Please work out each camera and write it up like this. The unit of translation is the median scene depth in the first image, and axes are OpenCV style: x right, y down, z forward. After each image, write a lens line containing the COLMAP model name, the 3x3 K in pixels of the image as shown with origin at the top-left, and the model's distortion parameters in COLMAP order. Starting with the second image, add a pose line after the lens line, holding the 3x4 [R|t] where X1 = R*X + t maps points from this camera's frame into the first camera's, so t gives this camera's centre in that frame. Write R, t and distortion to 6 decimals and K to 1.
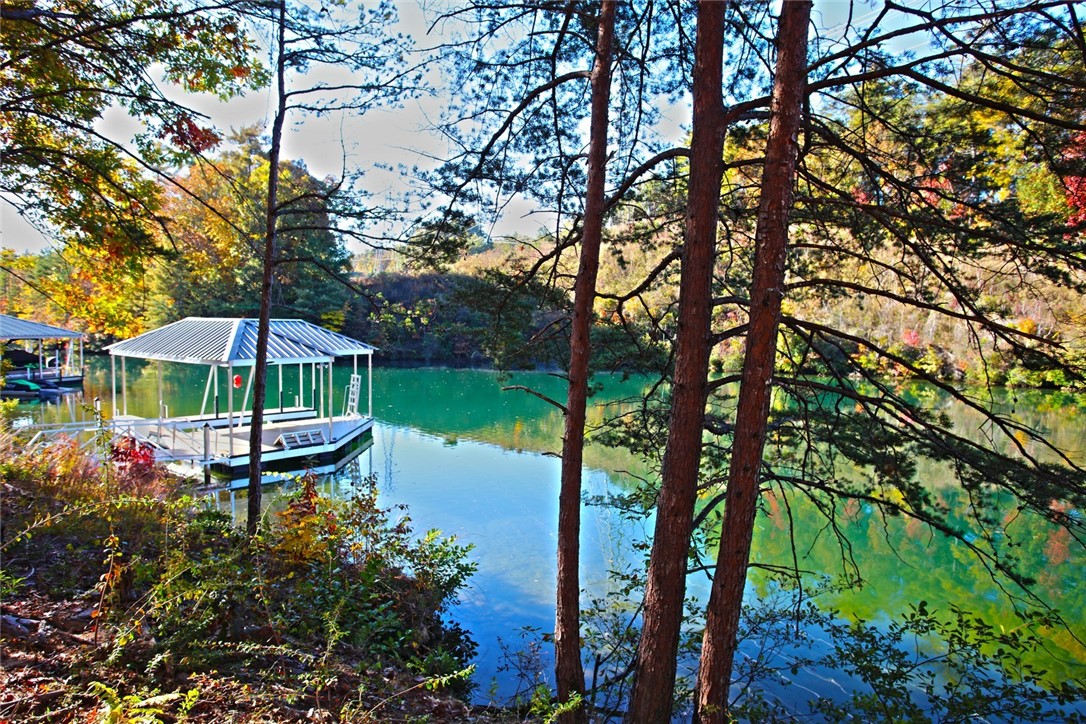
lens RADIAL K [[744.5, 0, 544.2], [0, 744.5, 362.3], [0, 0, 1]] dist [-0.026085, -0.002435]
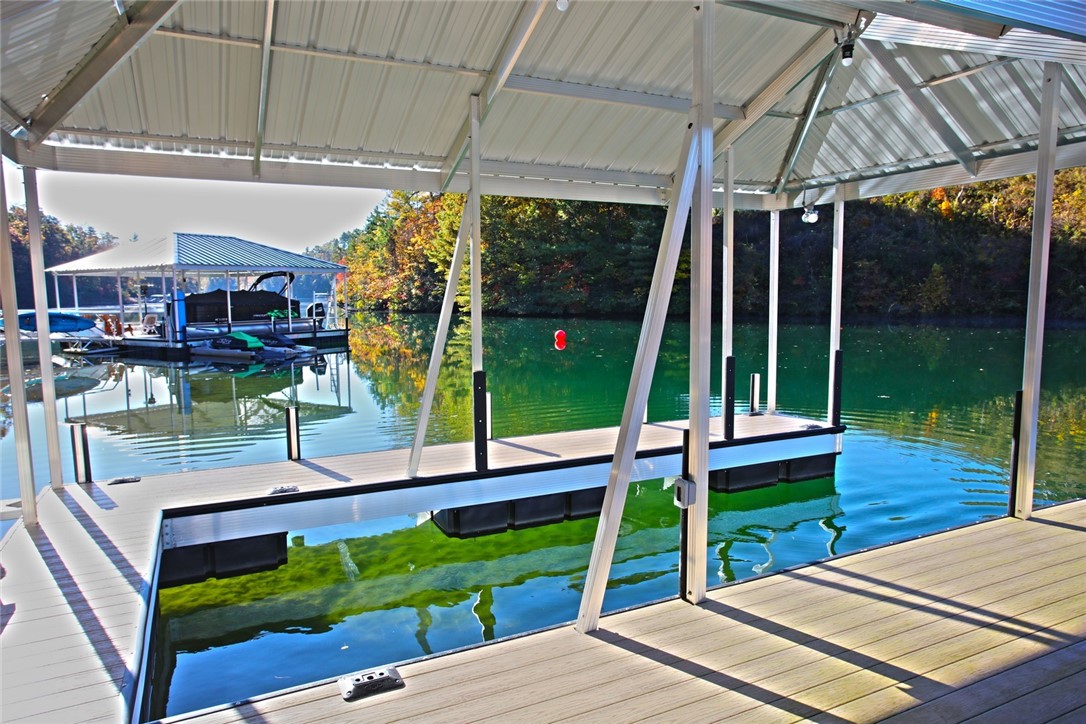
lens RADIAL K [[744.5, 0, 543.4], [0, 744.5, 362.6], [0, 0, 1]] dist [-0.026085, -0.002435]
pose [[0.916231, 0.026659, -0.399763, -0.141120], [-0.009840, 0.998980, 0.044067, 0.012789], [0.400531, -0.036441, 0.915558, 0.339351]]
